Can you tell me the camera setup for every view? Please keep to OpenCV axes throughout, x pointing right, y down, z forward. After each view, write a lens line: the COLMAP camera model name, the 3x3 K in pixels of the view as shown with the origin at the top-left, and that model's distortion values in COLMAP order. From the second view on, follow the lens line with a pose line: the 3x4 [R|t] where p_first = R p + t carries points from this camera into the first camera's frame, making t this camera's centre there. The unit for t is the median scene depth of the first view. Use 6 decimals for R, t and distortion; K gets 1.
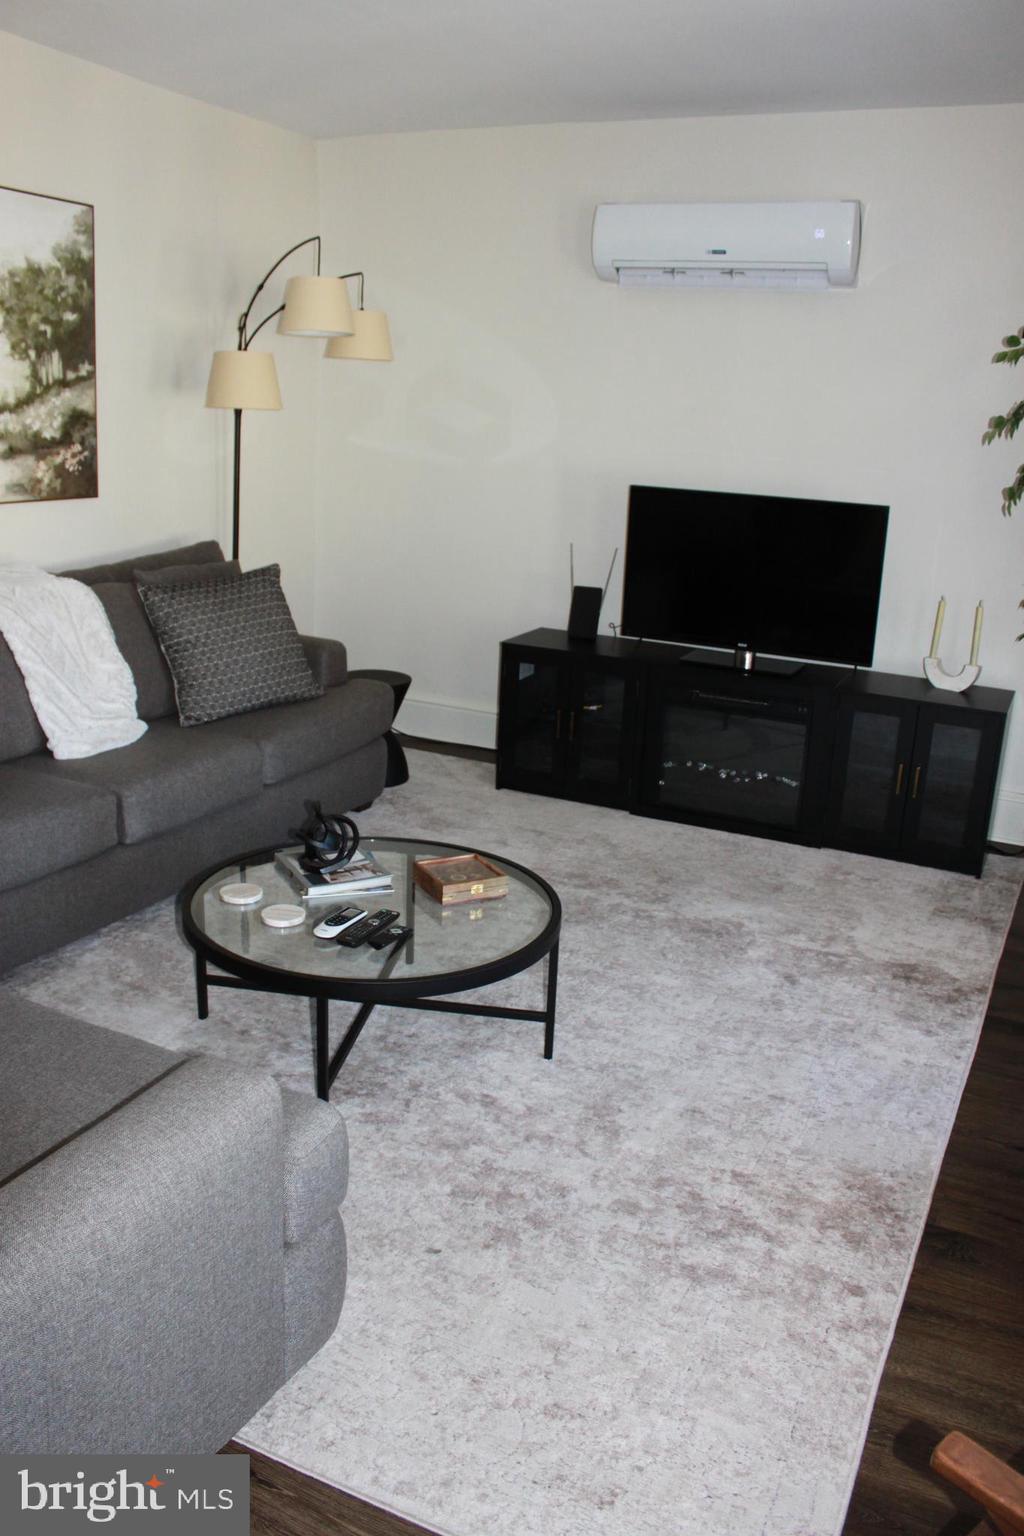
lens RADIAL K [[1264.5, 0, 490.9], [0, 1264.5, 767.0], [0, 0, 1]] dist [-0.132230, 0.107089]
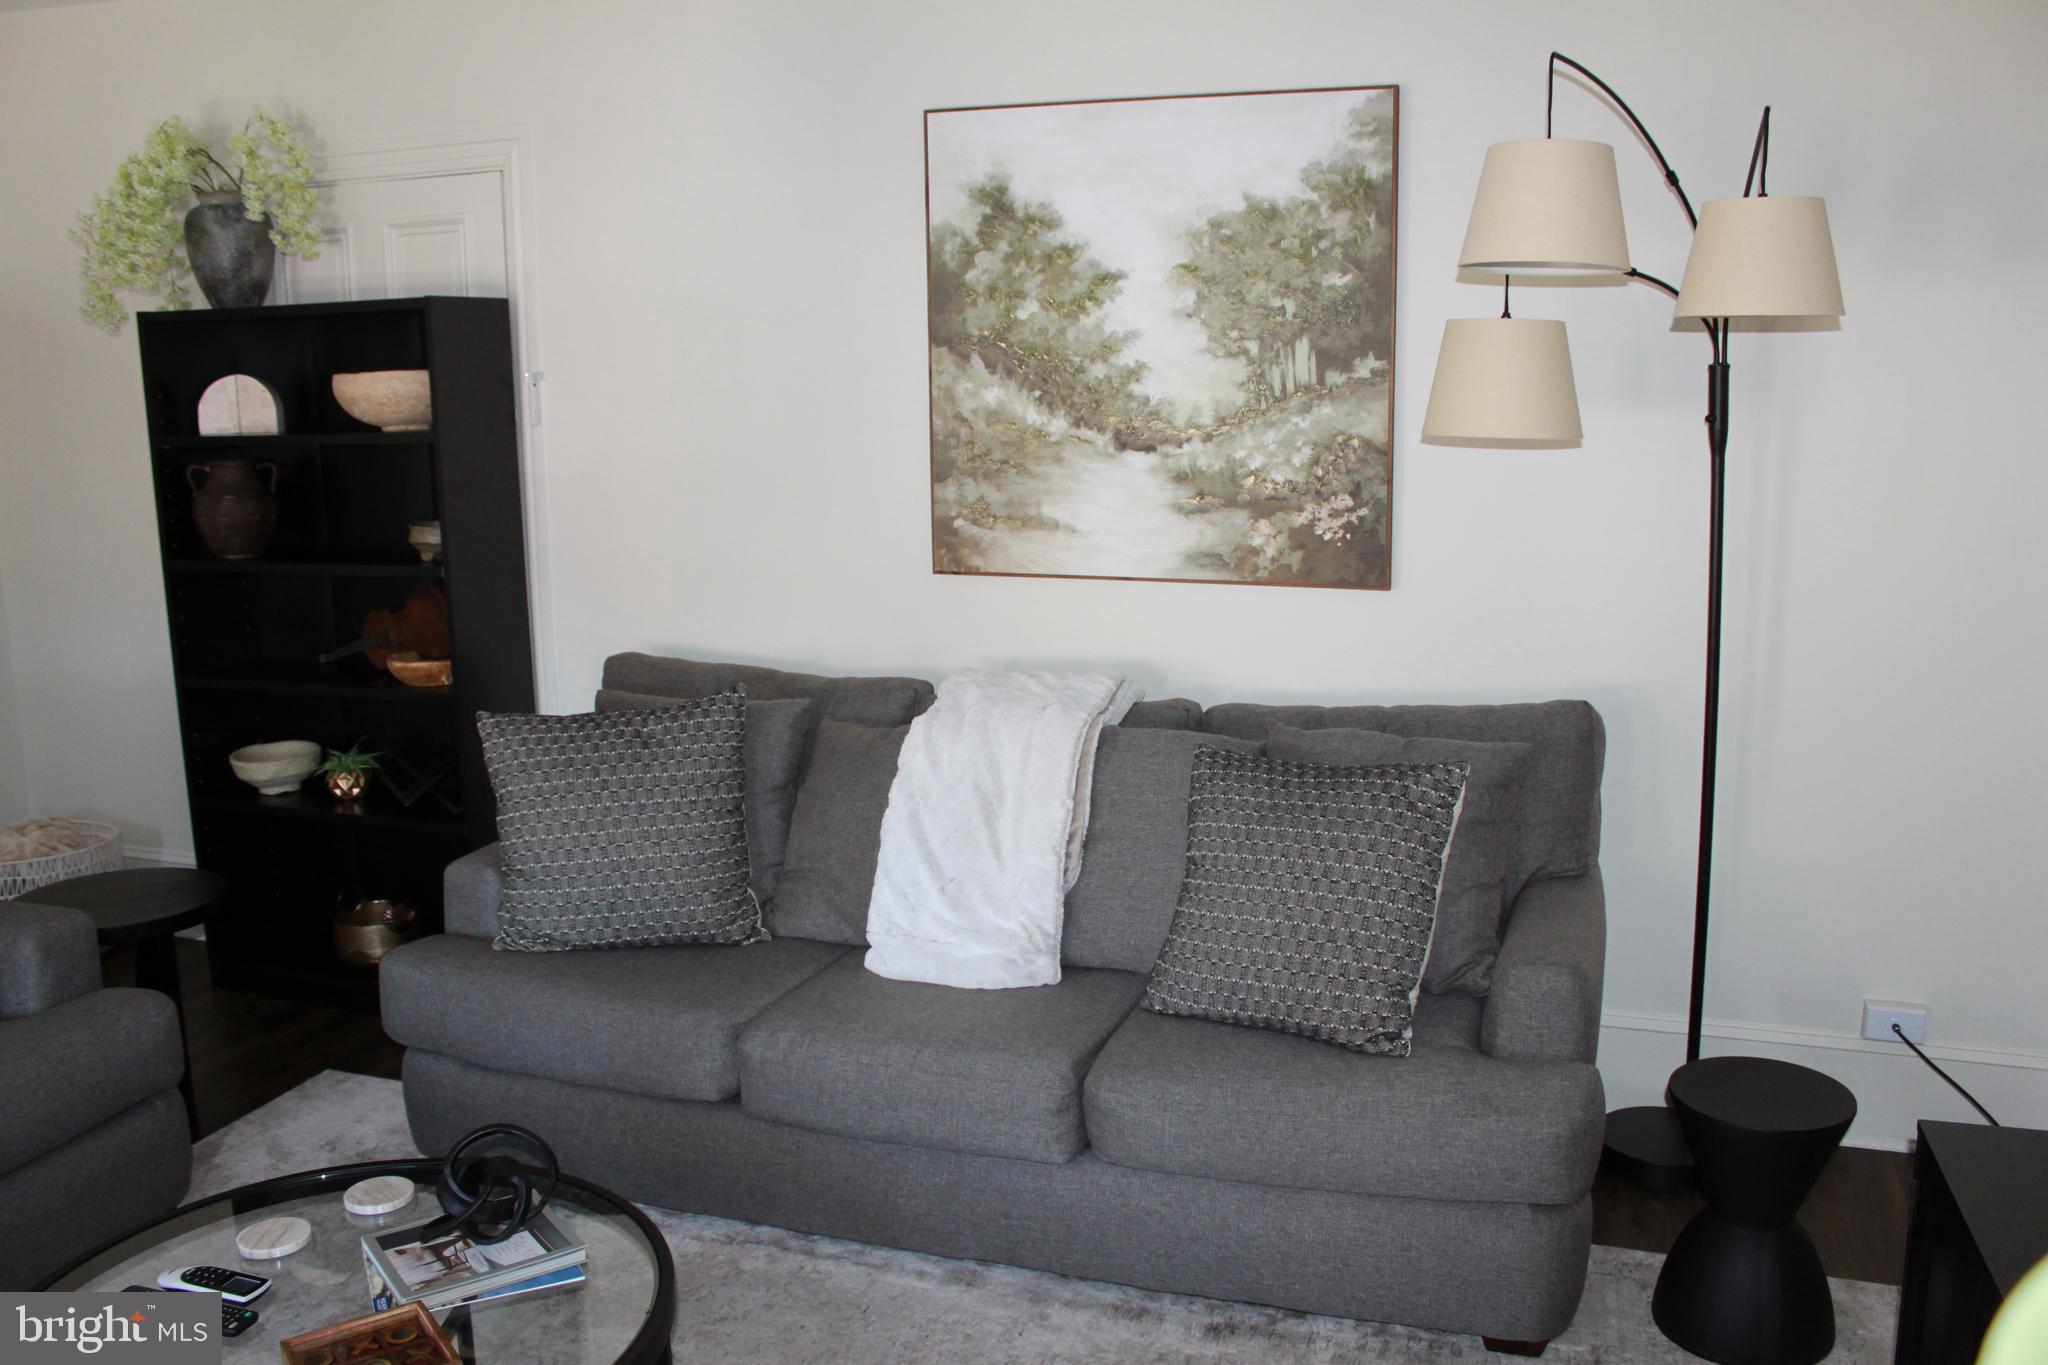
lens RADIAL K [[1759.1, 0, 1024.0], [0, 1759.1, 682.5], [0, 0, 1]] dist [-0.200603, 0.188057]
pose [[0.136504, 0.150855, -0.979086, 0.474744], [-0.250747, 0.961415, 0.113173, -0.243196], [0.958380, 0.230054, 0.169064, 0.779013]]
